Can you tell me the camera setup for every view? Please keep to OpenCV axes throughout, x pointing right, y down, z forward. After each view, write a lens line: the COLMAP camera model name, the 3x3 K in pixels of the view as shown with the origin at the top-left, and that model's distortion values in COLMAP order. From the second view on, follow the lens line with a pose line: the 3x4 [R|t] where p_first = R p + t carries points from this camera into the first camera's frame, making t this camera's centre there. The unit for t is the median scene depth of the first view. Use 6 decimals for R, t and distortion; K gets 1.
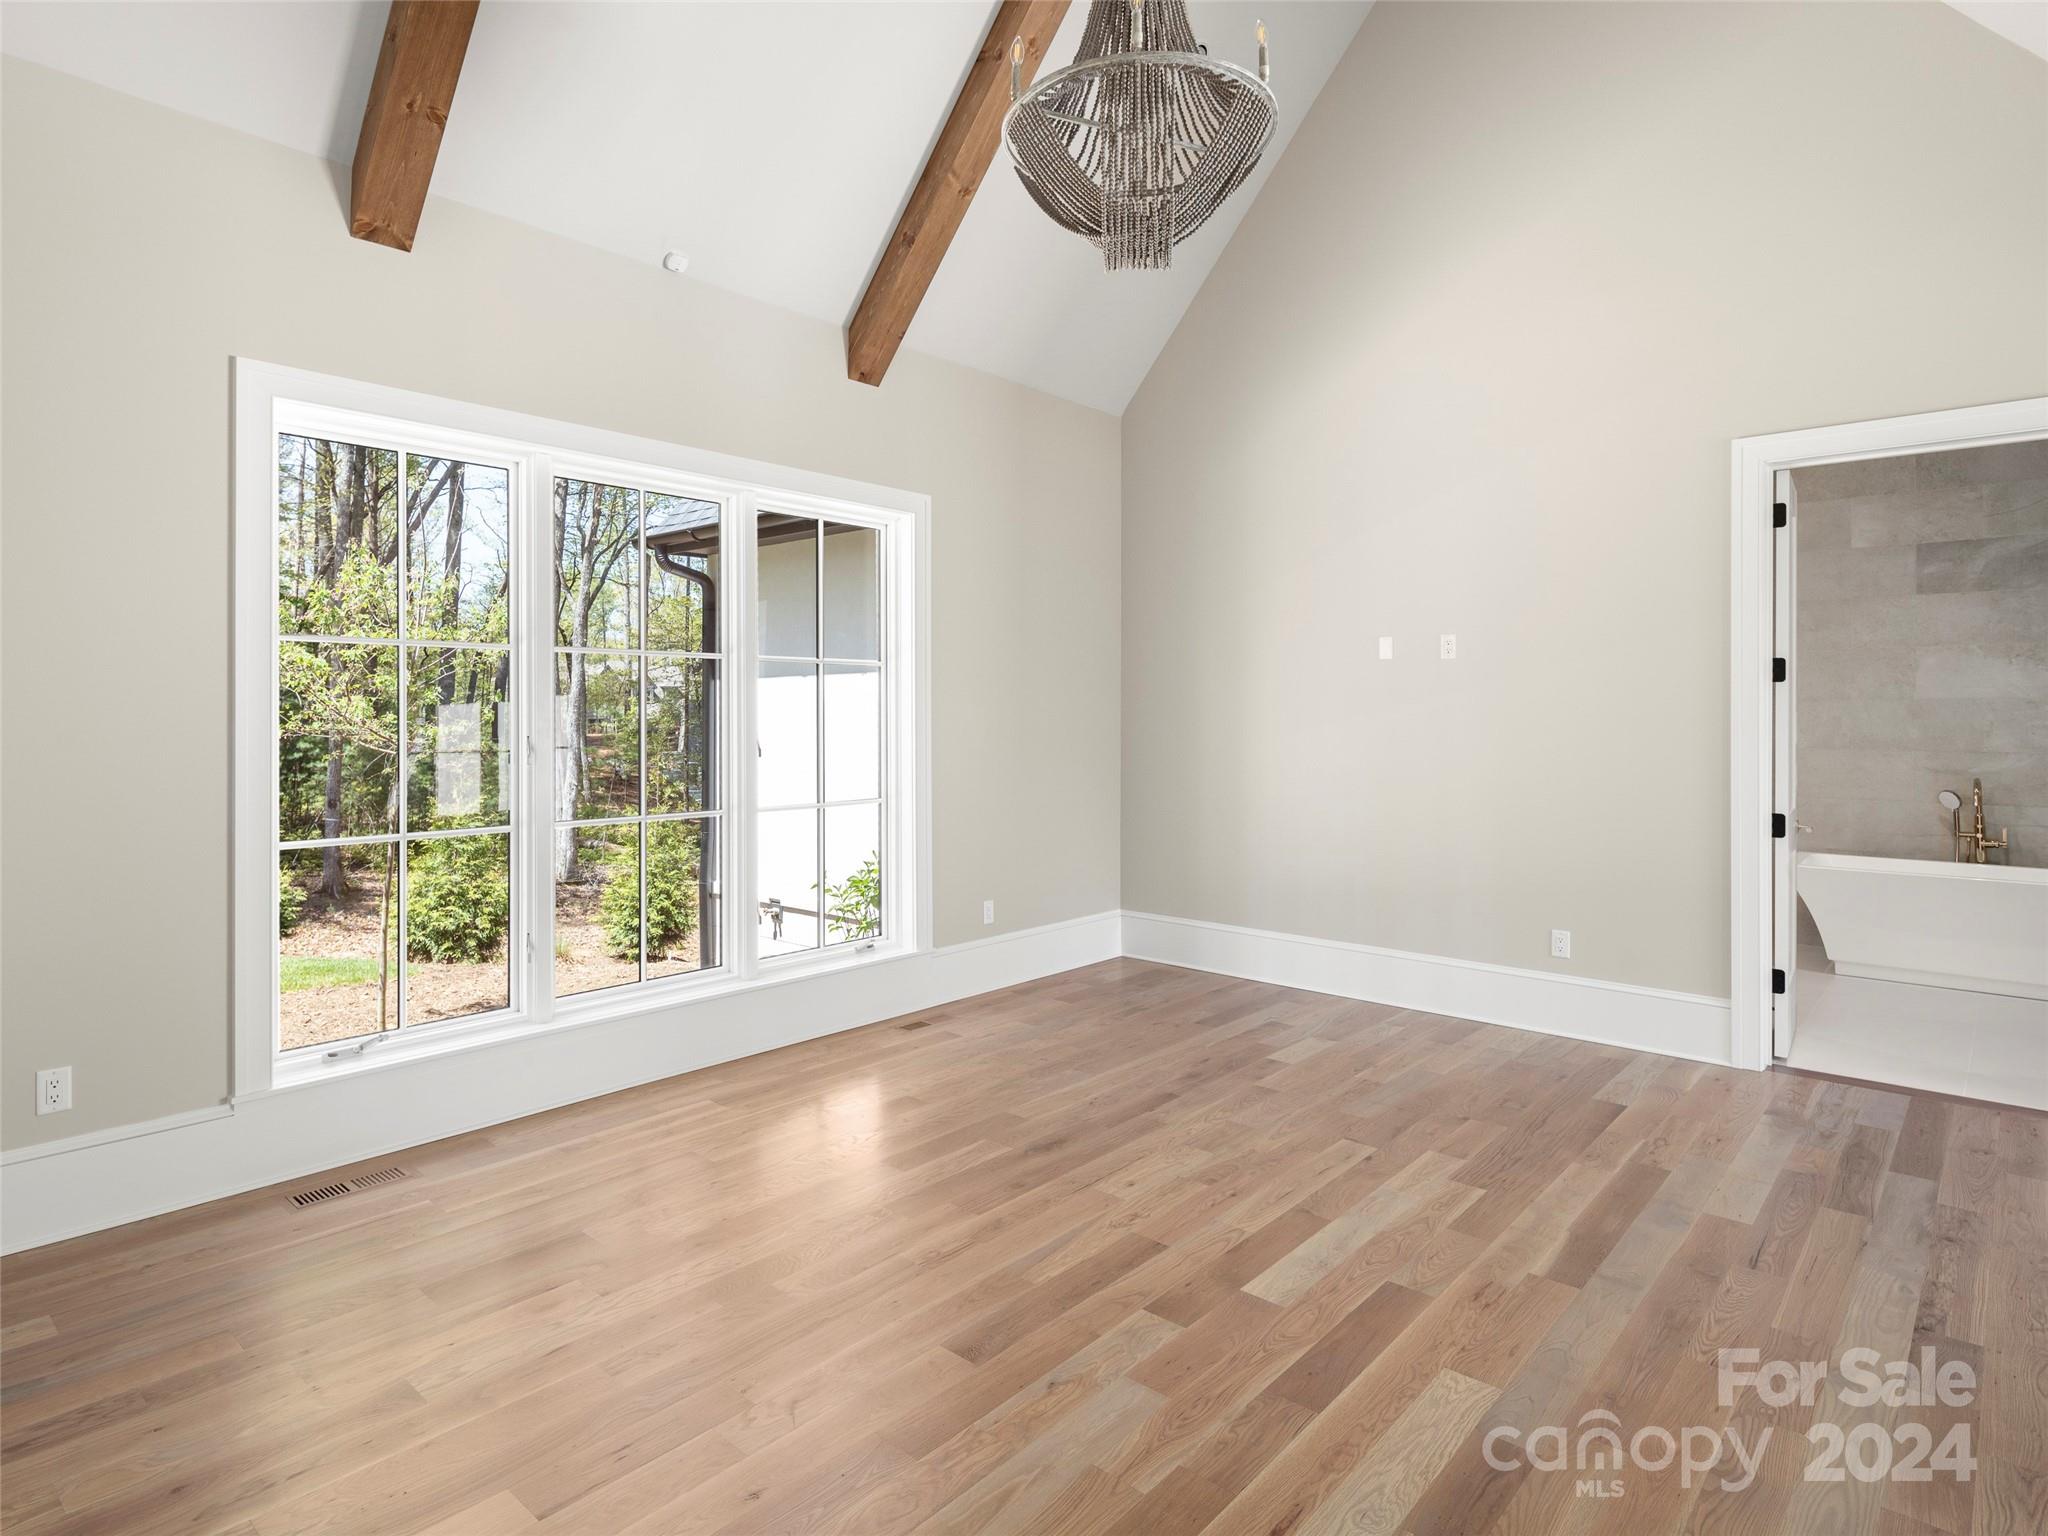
lens RADIAL K [[1128.4, 0, 1031.7], [0, 1128.4, 753.9], [0, 0, 1]] dist [0.007009, -0.005552]
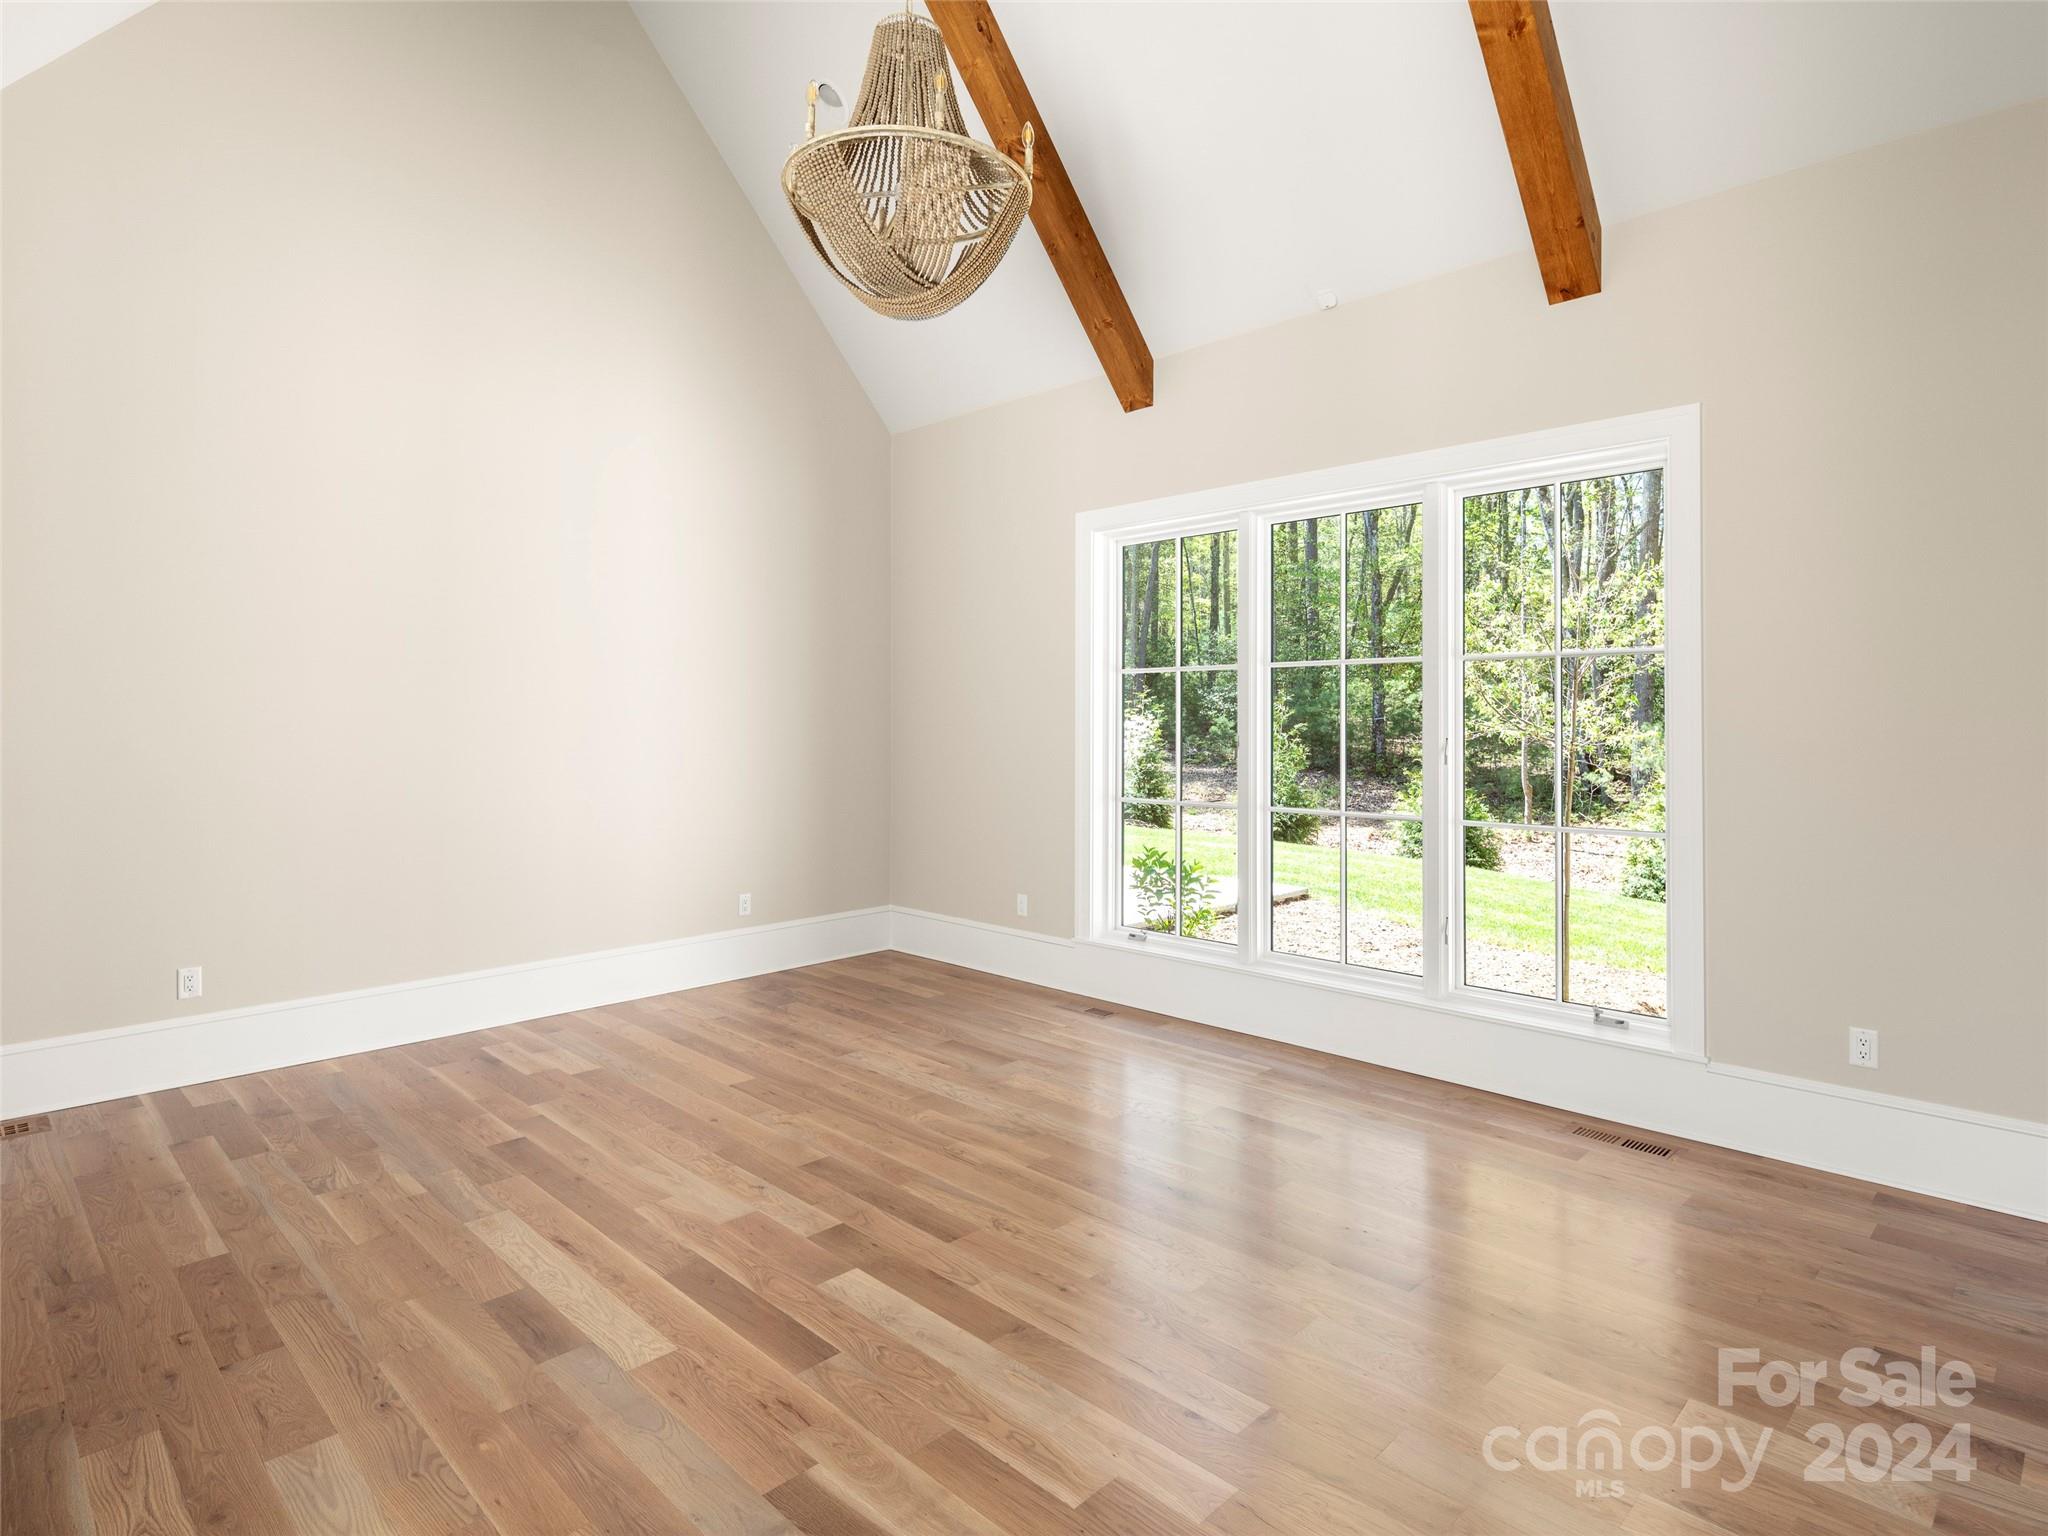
lens RADIAL K [[1128.4, 0, 1032.2], [0, 1128.4, 759.9], [0, 0, 1]] dist [0.007009, -0.005552]
pose [[-0.069669, 0.037188, -0.996877, 1.151524], [-0.032610, 0.998686, 0.039534, -0.043503], [0.997037, 0.035262, -0.068364, 1.164682]]
